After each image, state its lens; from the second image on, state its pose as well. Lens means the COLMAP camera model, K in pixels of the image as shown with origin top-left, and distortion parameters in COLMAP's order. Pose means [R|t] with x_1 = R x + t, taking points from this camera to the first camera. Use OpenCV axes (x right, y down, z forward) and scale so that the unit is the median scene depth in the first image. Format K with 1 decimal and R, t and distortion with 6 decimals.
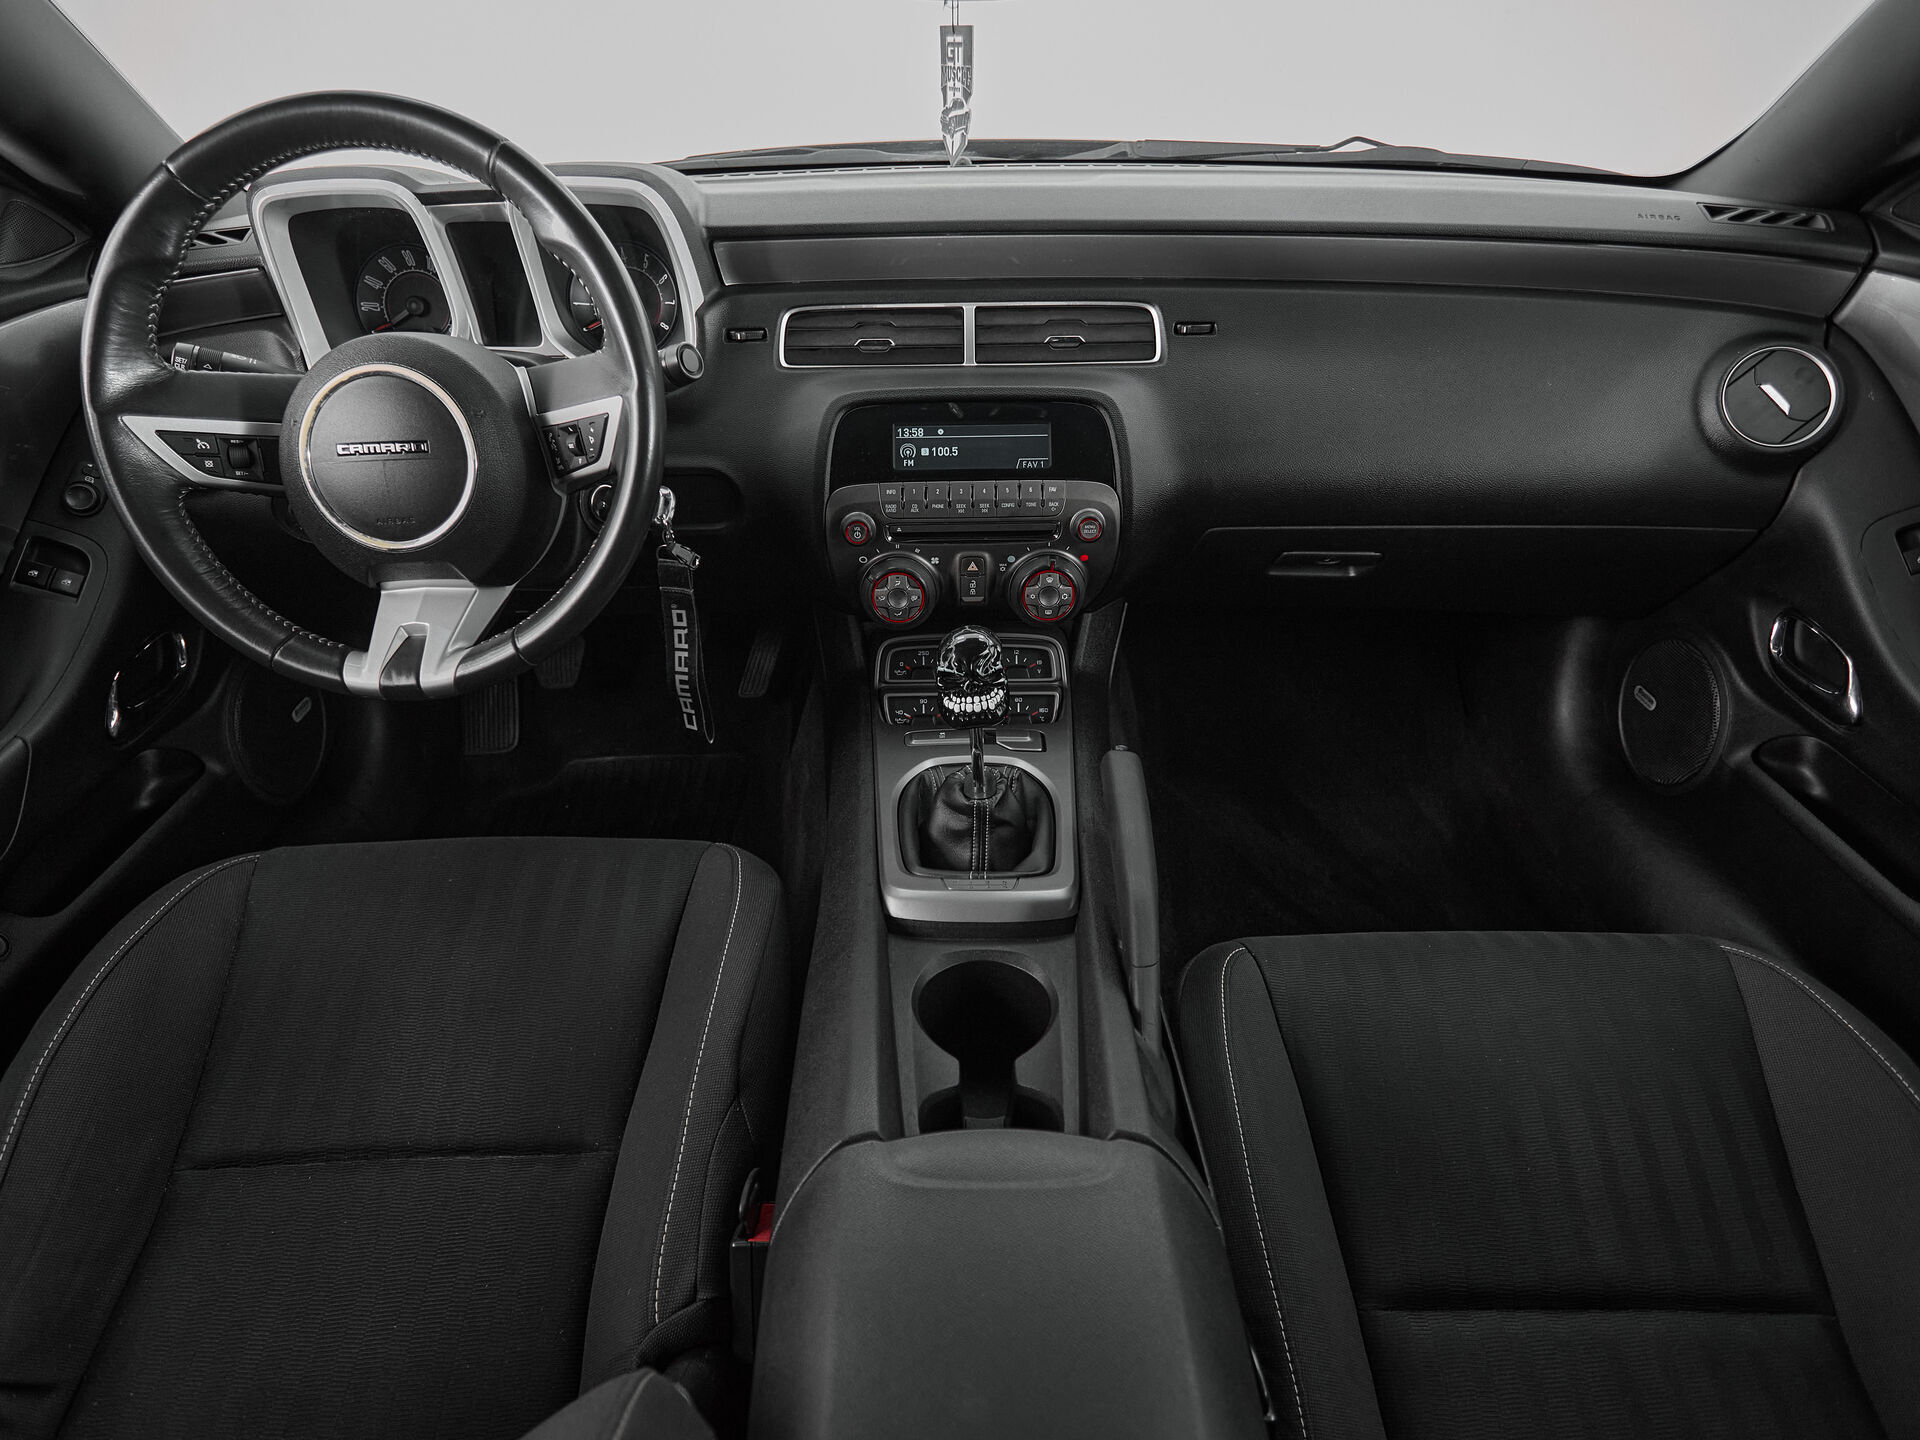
lens RADIAL K [[1084.7, 0, 929.6], [0, 1084.7, 743.6], [0, 0, 1]] dist [-0.001601, -0.001820]
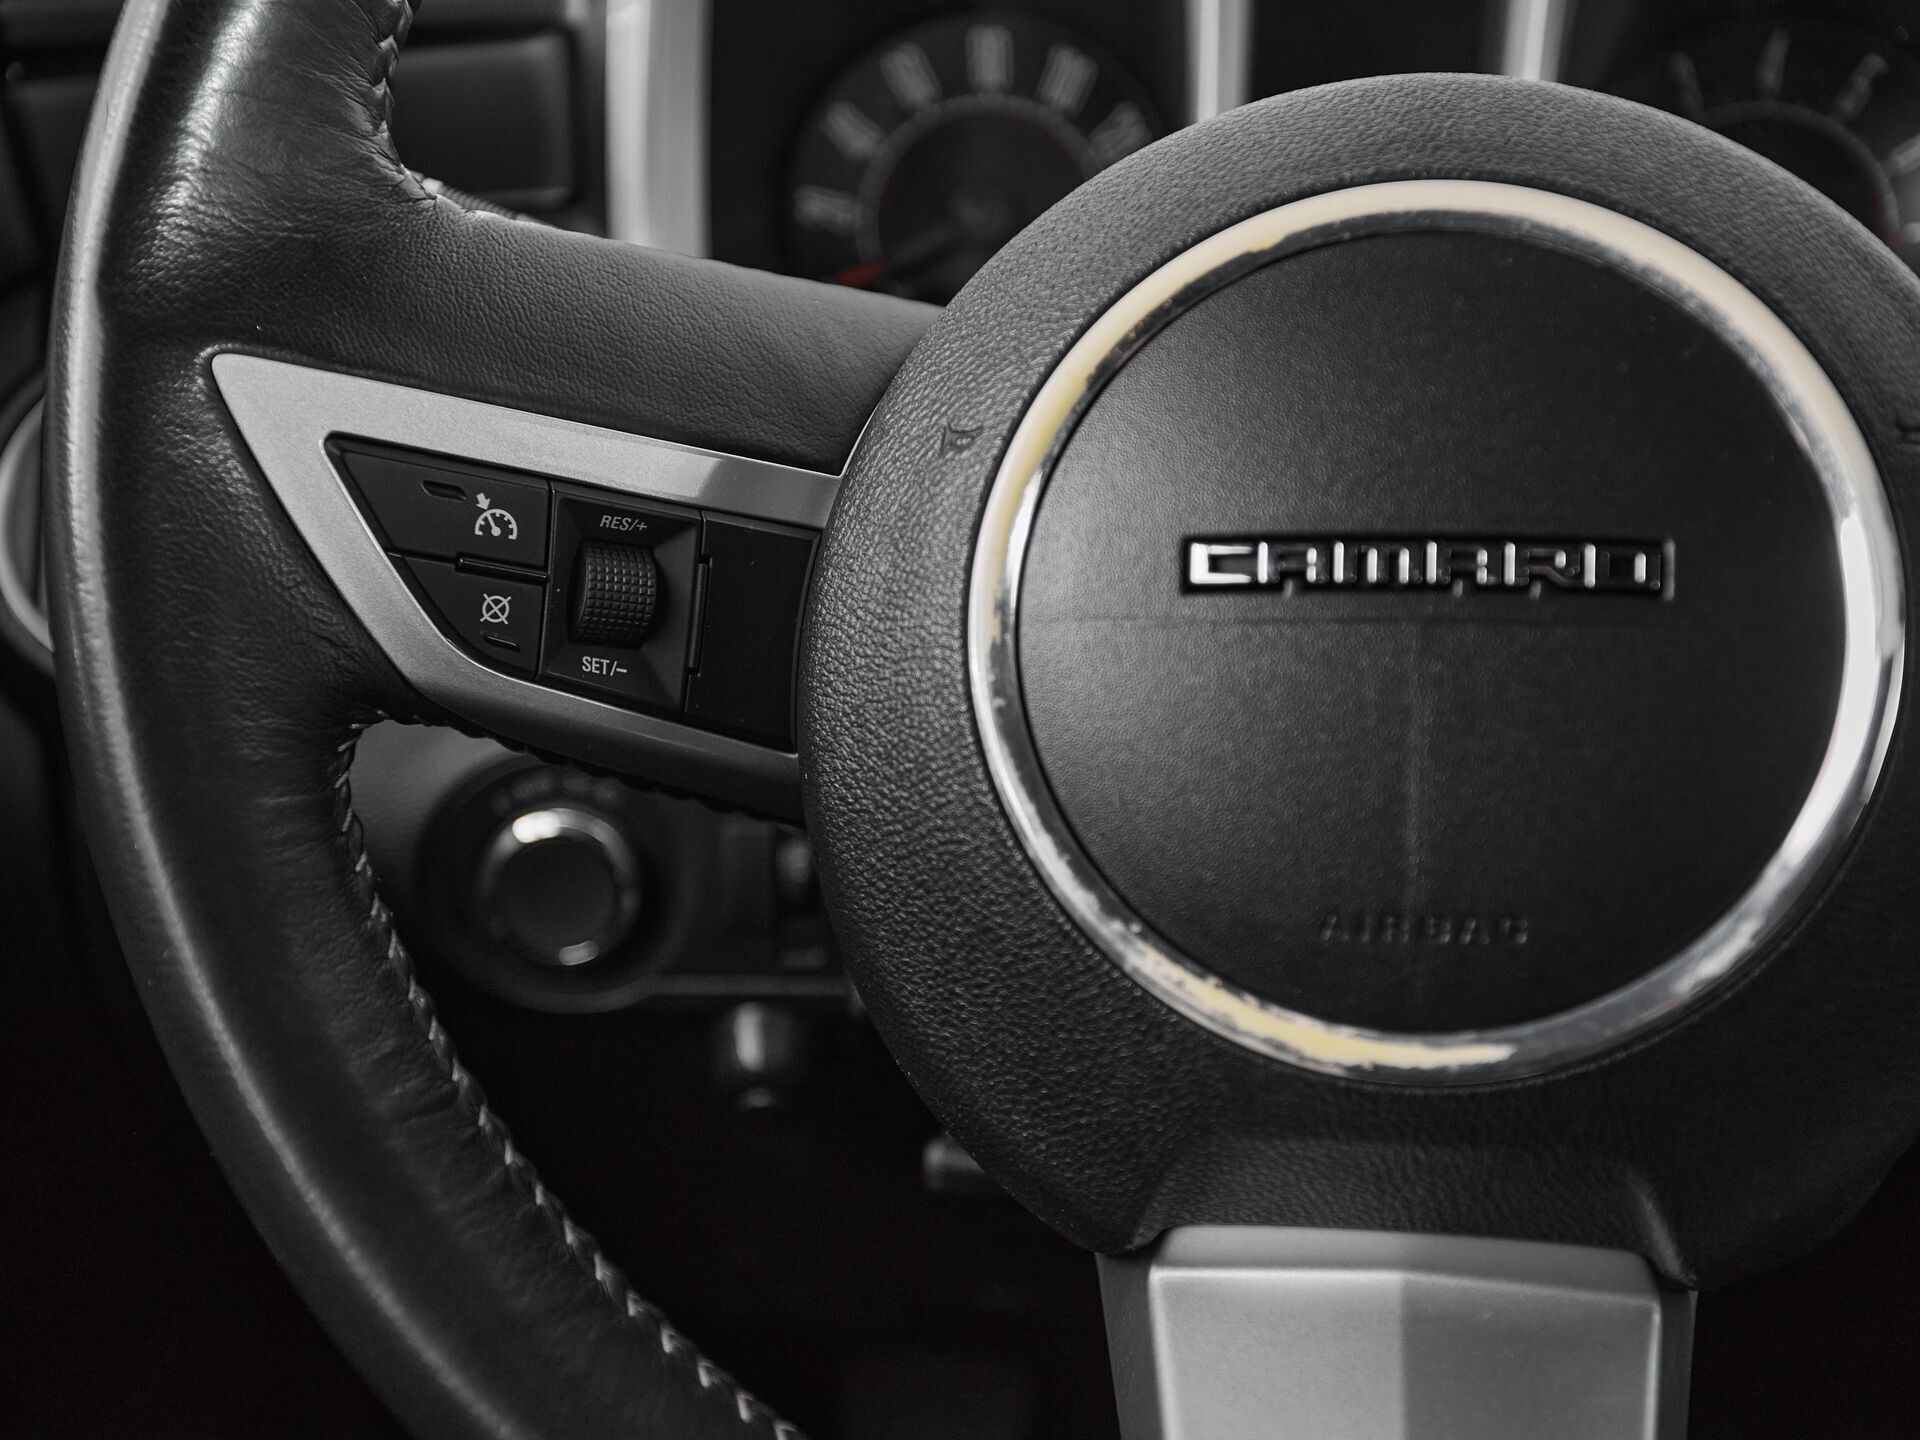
lens RADIAL K [[2331.2, 0, 867.3], [0, 2331.2, 725.9], [0, 0, 1]] dist [0.099590, -0.019550]
pose [[0.989866, 0.062810, -0.127361, -0.437412], [-0.100160, 0.944583, -0.312618, -0.081318], [0.100668, 0.322207, 0.941302, 0.476422]]
